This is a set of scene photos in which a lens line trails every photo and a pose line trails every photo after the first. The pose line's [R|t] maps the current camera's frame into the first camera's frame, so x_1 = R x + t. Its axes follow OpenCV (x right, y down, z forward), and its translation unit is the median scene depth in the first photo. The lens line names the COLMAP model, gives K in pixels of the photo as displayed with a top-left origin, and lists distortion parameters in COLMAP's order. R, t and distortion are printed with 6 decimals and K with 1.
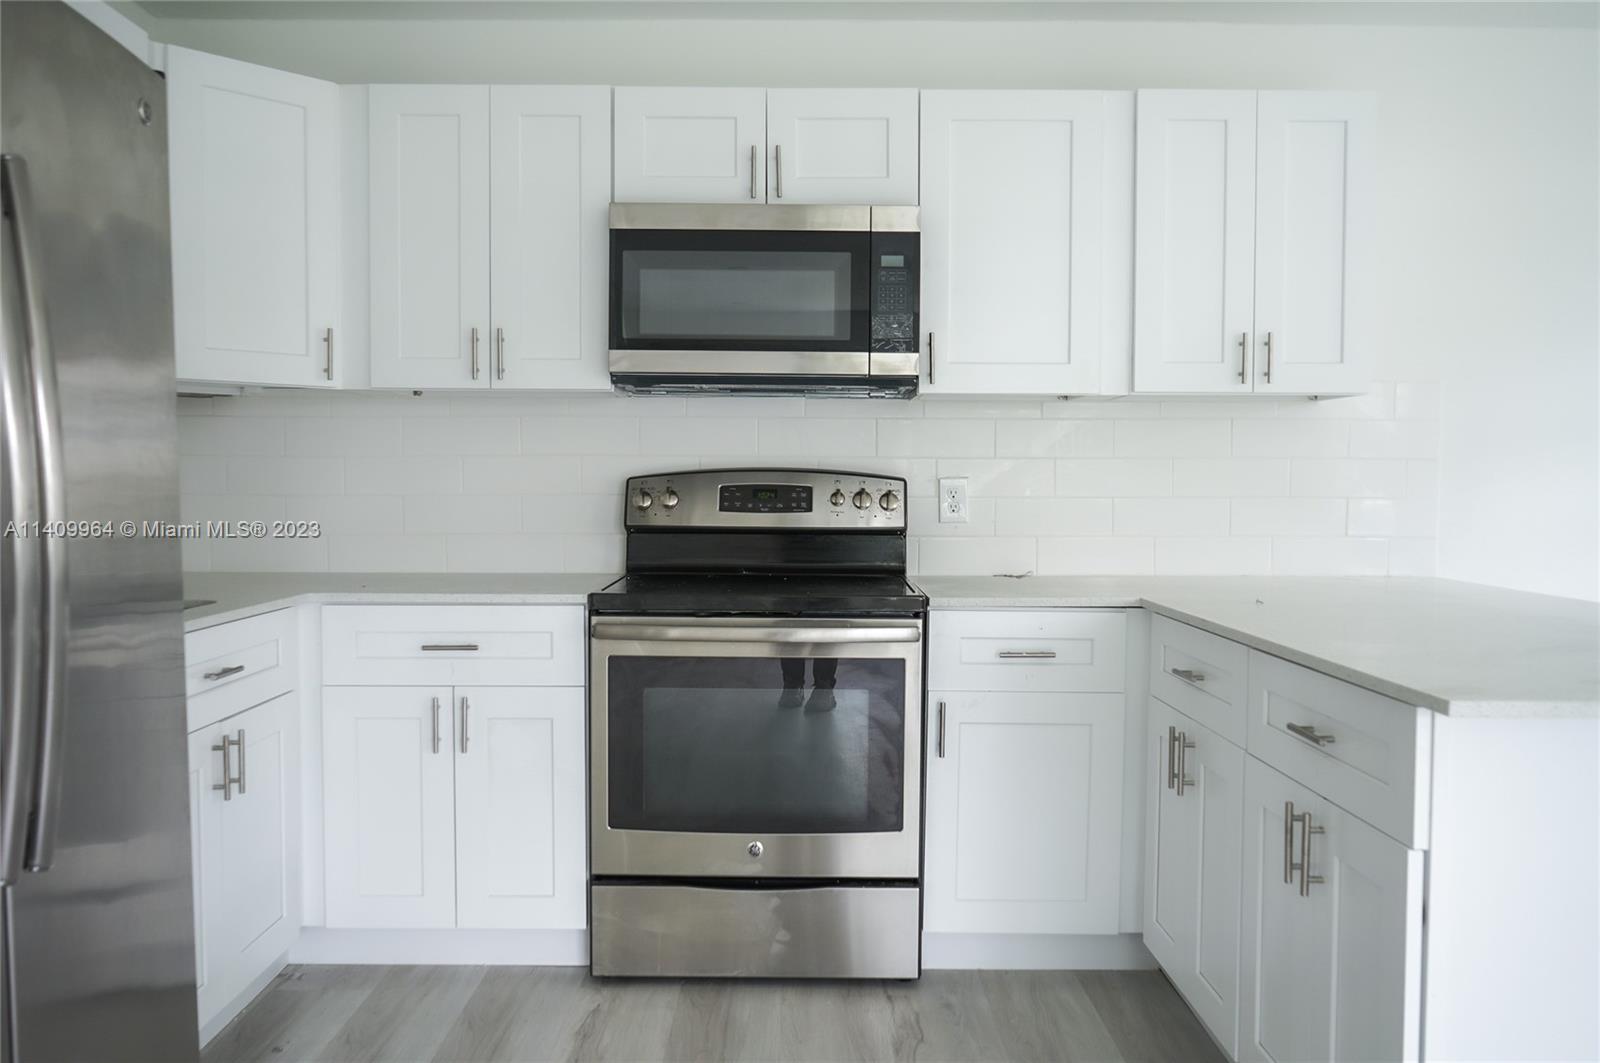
lens RADIAL K [[1269.0, 0, 799.0], [0, 1269.0, 533.2], [0, 0, 1]] dist [-0.007920, 0.008365]
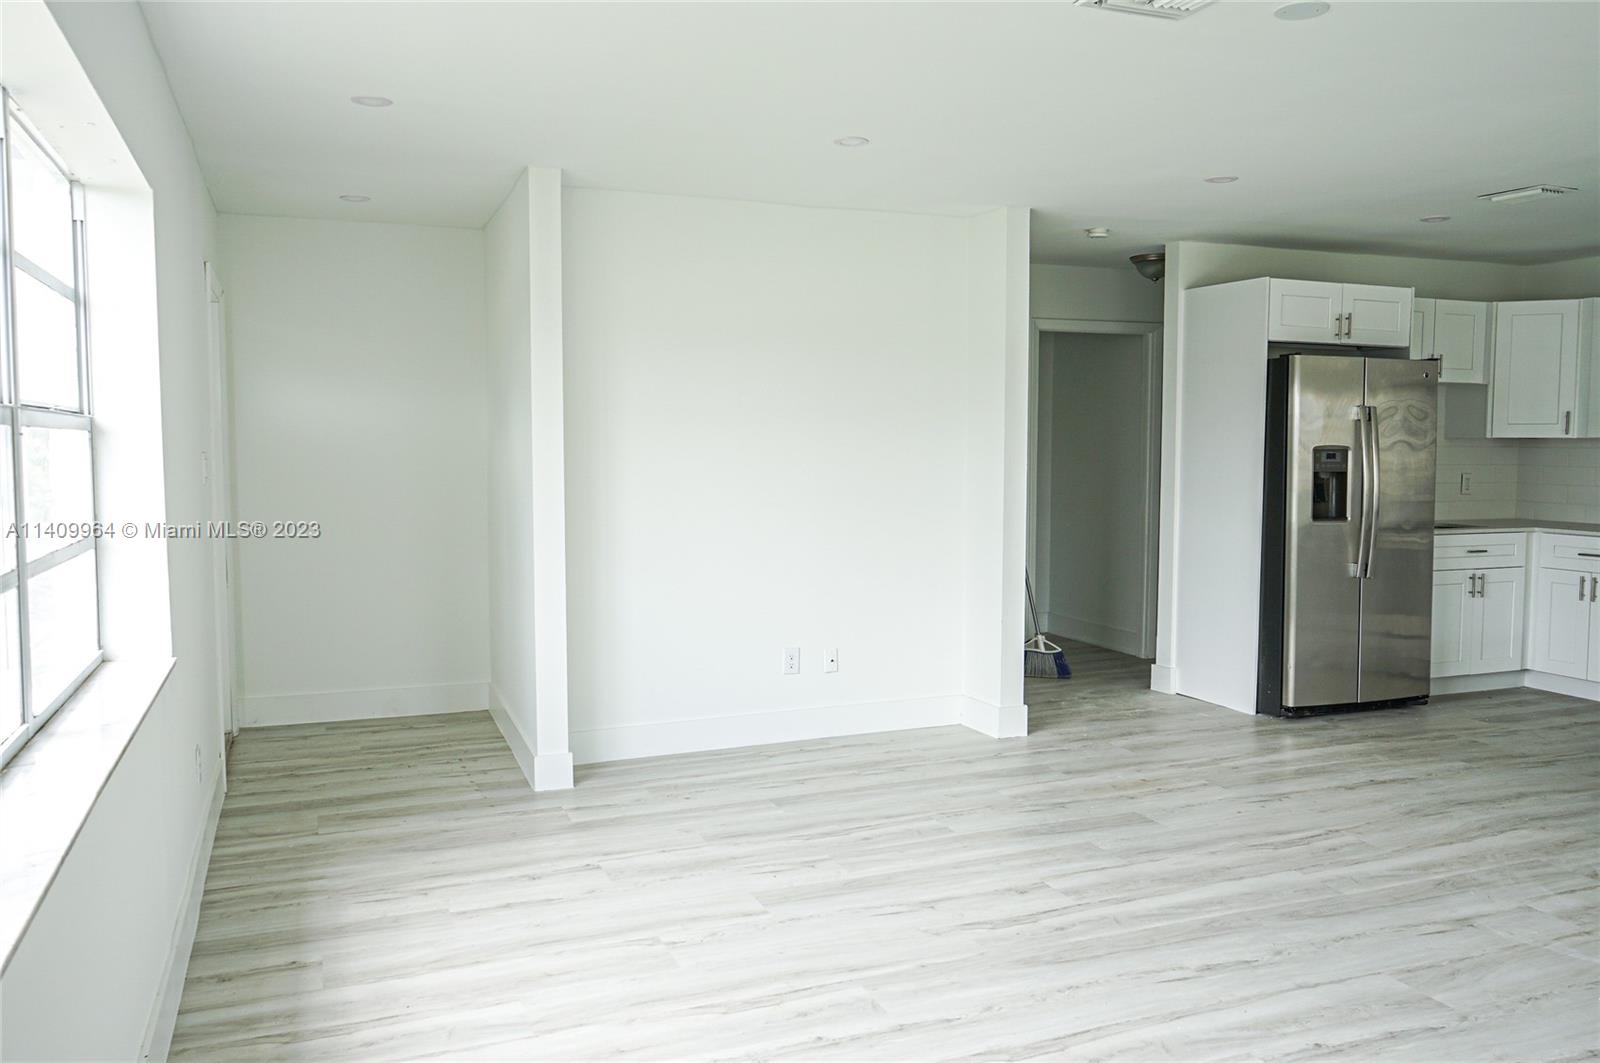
lens RADIAL K [[1265.4, 0, 799.9], [0, 1265.4, 538.0], [0, 0, 1]] dist [-0.010269, 0.001792]
pose [[0.360846, 0.068990, -0.930070, 1.216558], [-0.038634, 0.997510, 0.059003, -0.017758], [0.931825, 0.014641, 0.362613, -1.057506]]
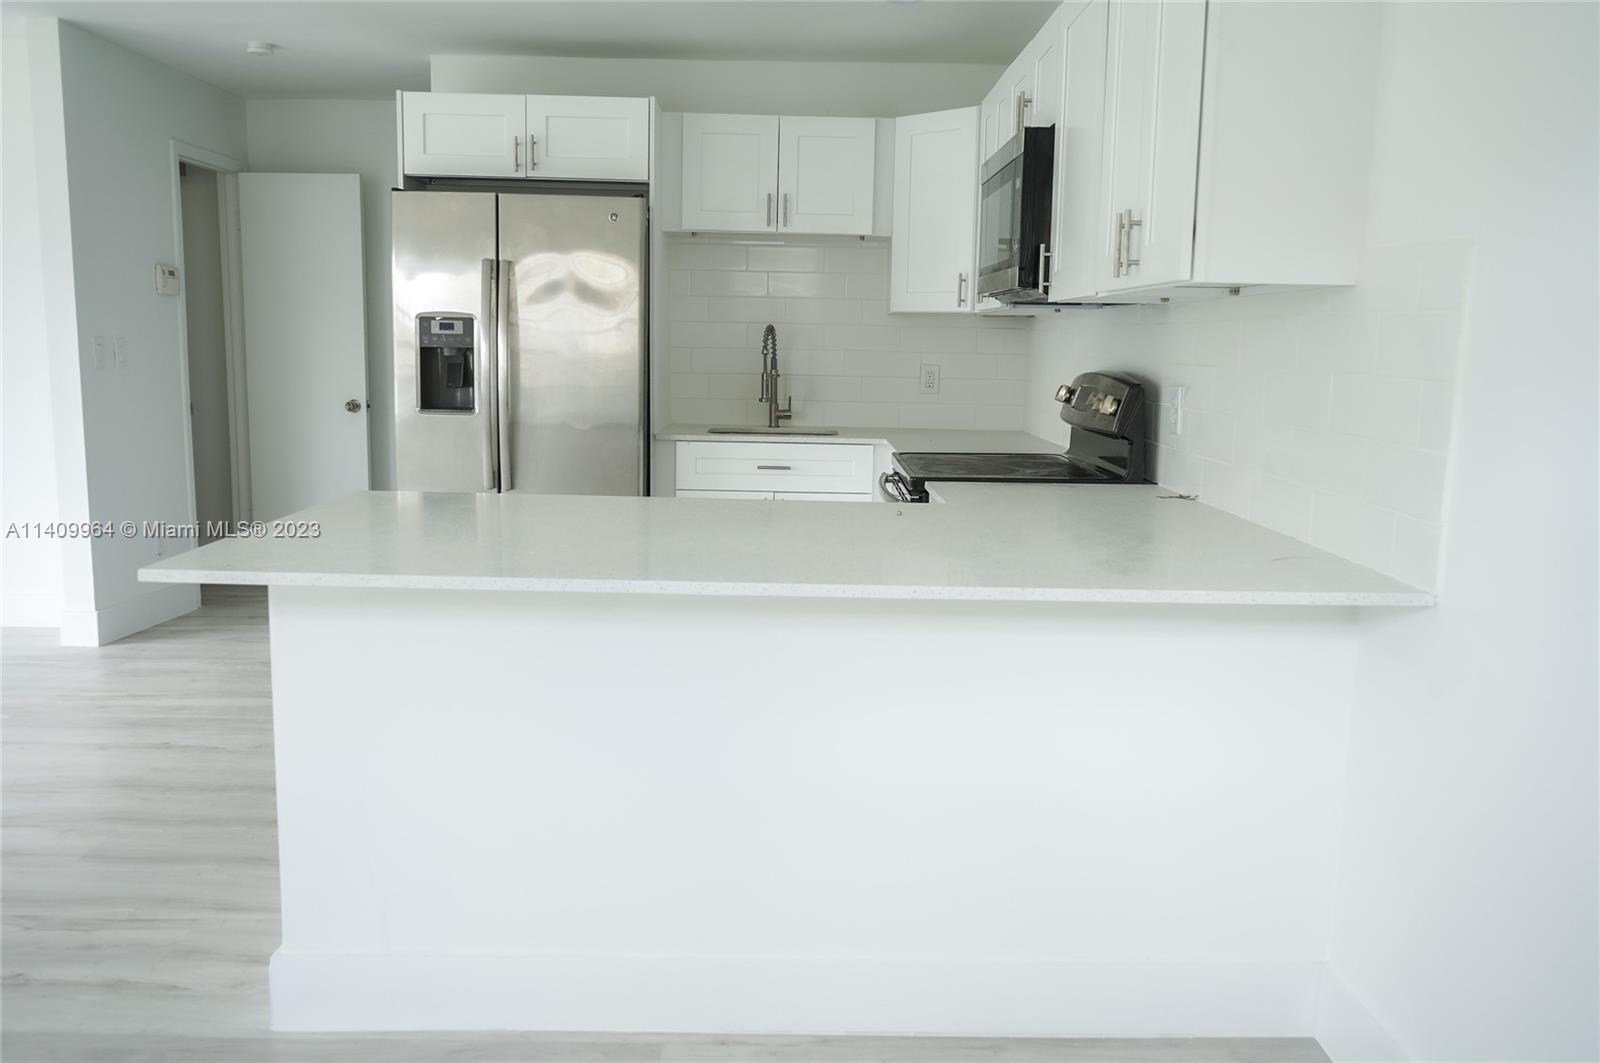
lens RADIAL K [[1256.6, 0, 788.3], [0, 1256.6, 533.2], [0, 0, 1]] dist [-0.012149, 0.002344]
pose [[0.001998, 0.146704, -0.989178, 1.182907], [-0.061827, 0.987306, 0.146301, -0.060803], [0.998085, 0.060866, 0.011043, 0.802866]]
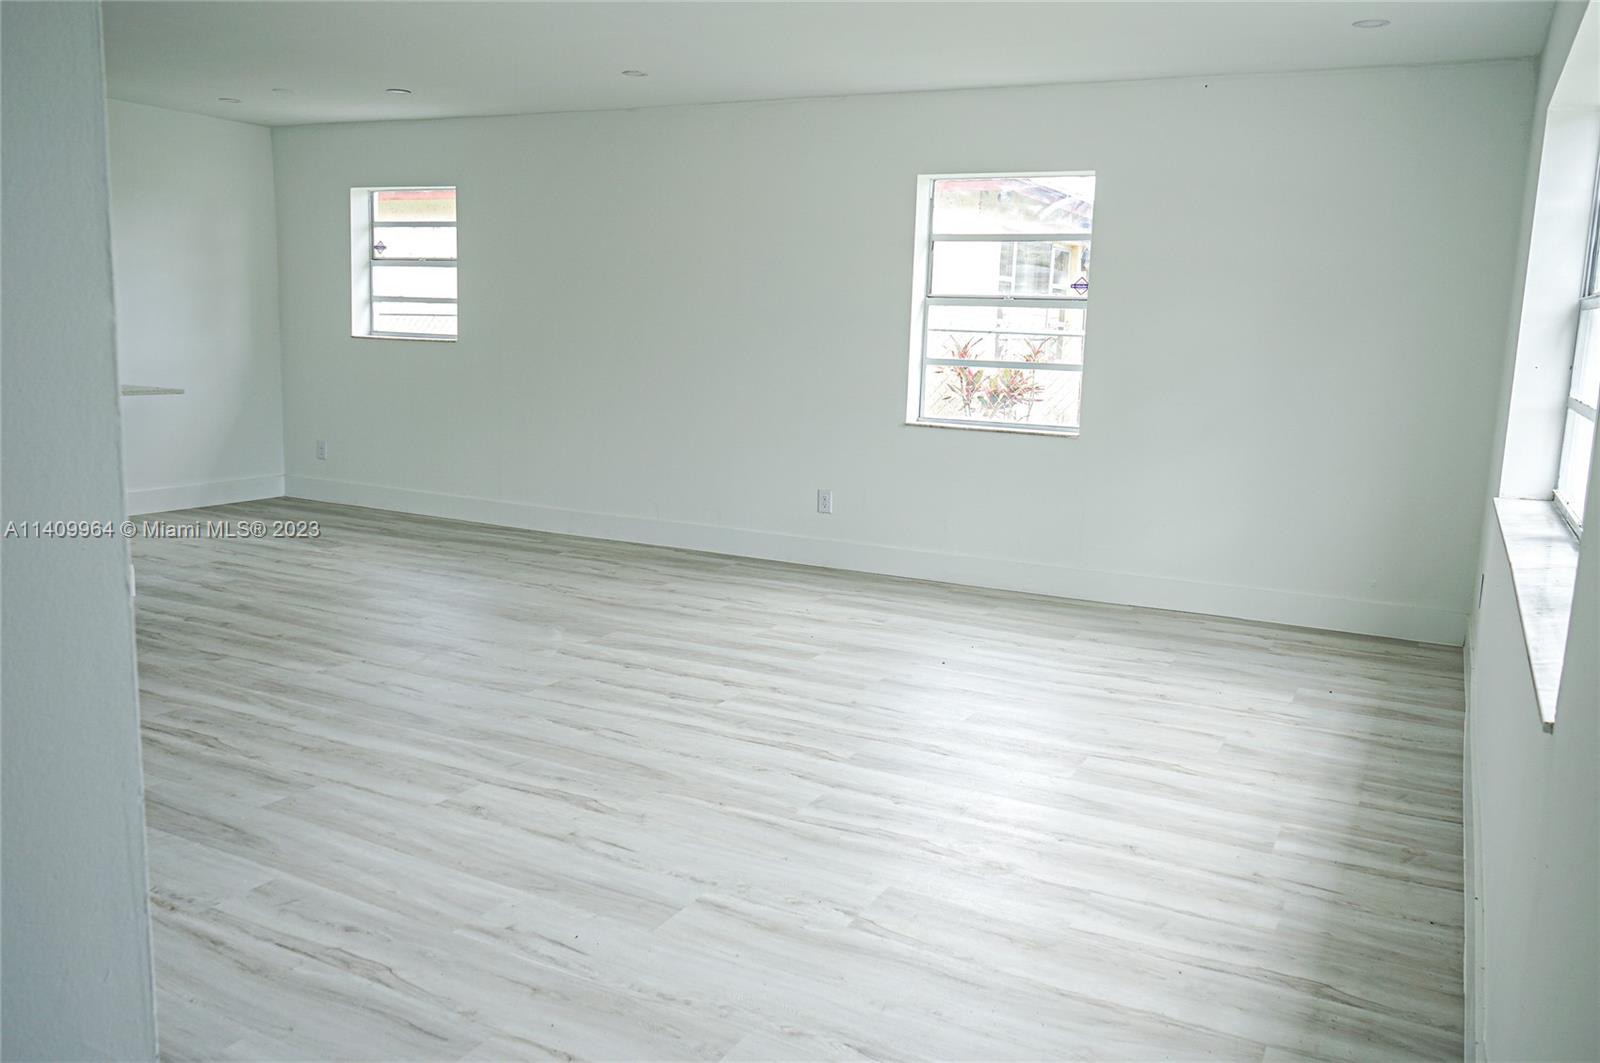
lens RADIAL K [[1275.6, 0, 800.0], [0, 1275.6, 531.5], [0, 0, 1]] dist [-0.012398, 0.013238]
pose [[0.460935, -0.132023, 0.877559, -0.639178], [0.003832, 0.989159, 0.146800, 0.003408], [-0.887426, -0.064303, 0.456443, -1.122782]]
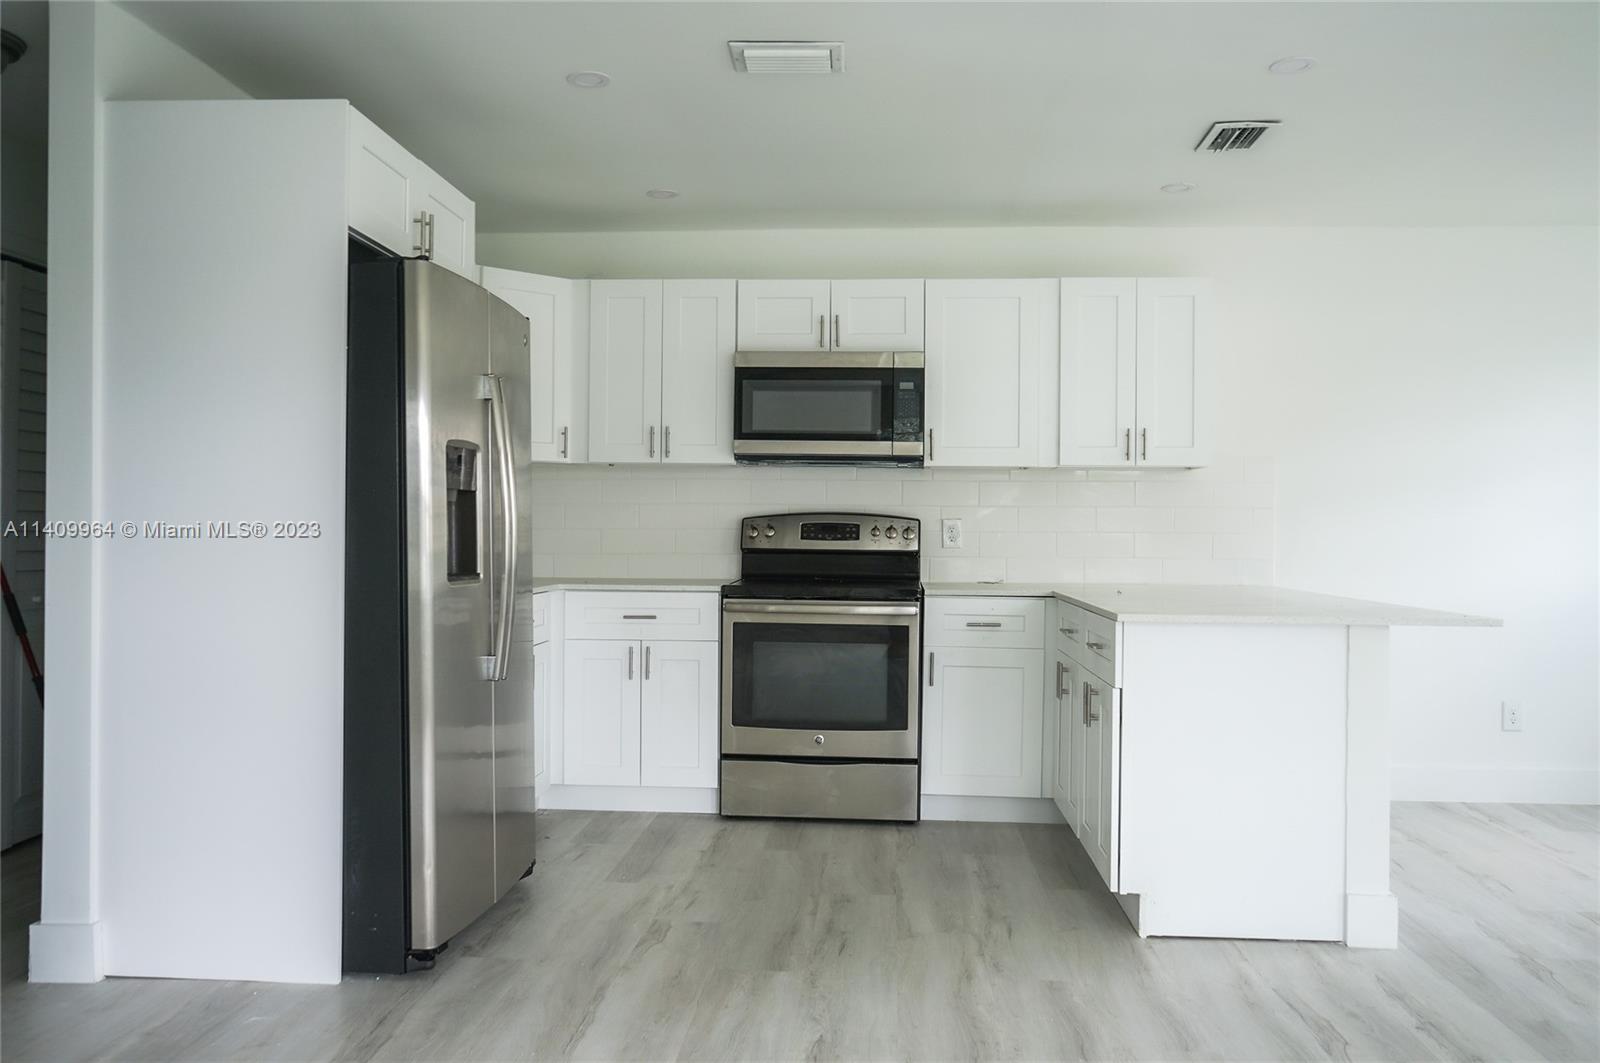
lens RADIAL K [[1269.0, 0, 799.0], [0, 1269.0, 533.2], [0, 0, 1]] dist [-0.007920, 0.008365]
pose [[0.997233, 0.004557, -0.074201, 0.056935], [-0.007418, 0.999237, -0.038335, 0.038530], [0.073970, 0.038779, 0.996506, -0.624295]]
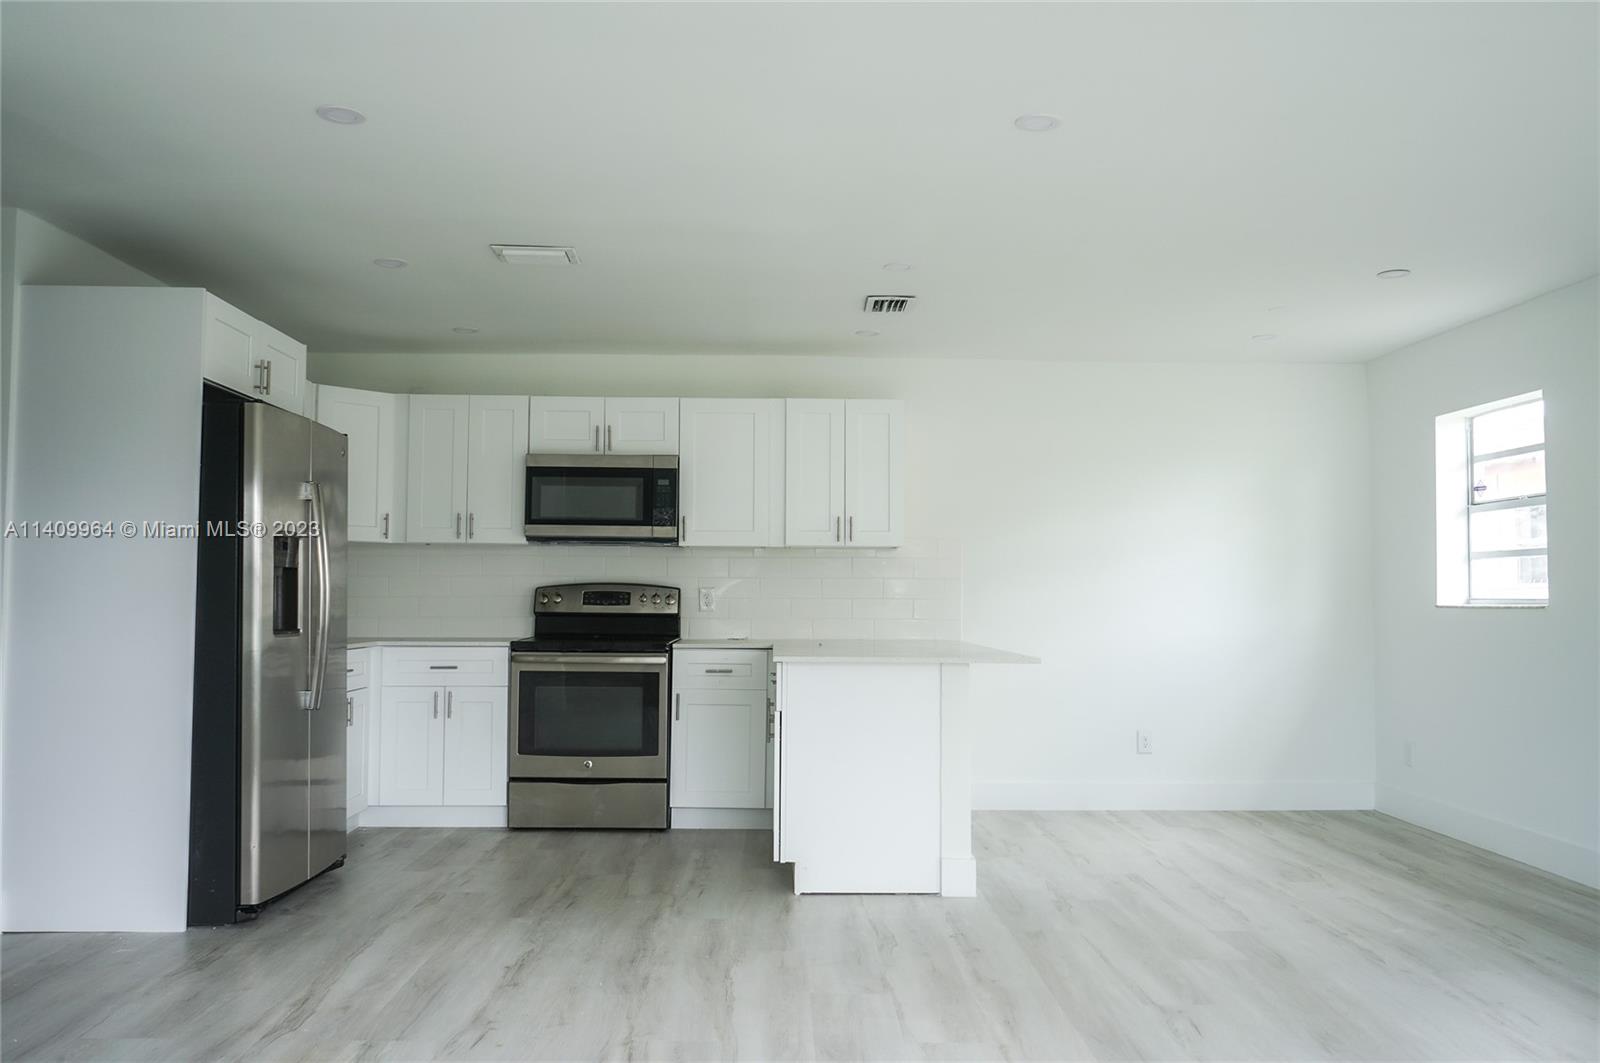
lens RADIAL K [[1265.4, 0, 799.9], [0, 1265.4, 538.0], [0, 0, 1]] dist [-0.010269, 0.001792]
pose [[0.999765, 0.002957, 0.021494, 0.248178], [-0.001038, 0.996055, -0.088730, 0.057075], [-0.021671, 0.088687, 0.995824, -1.031956]]
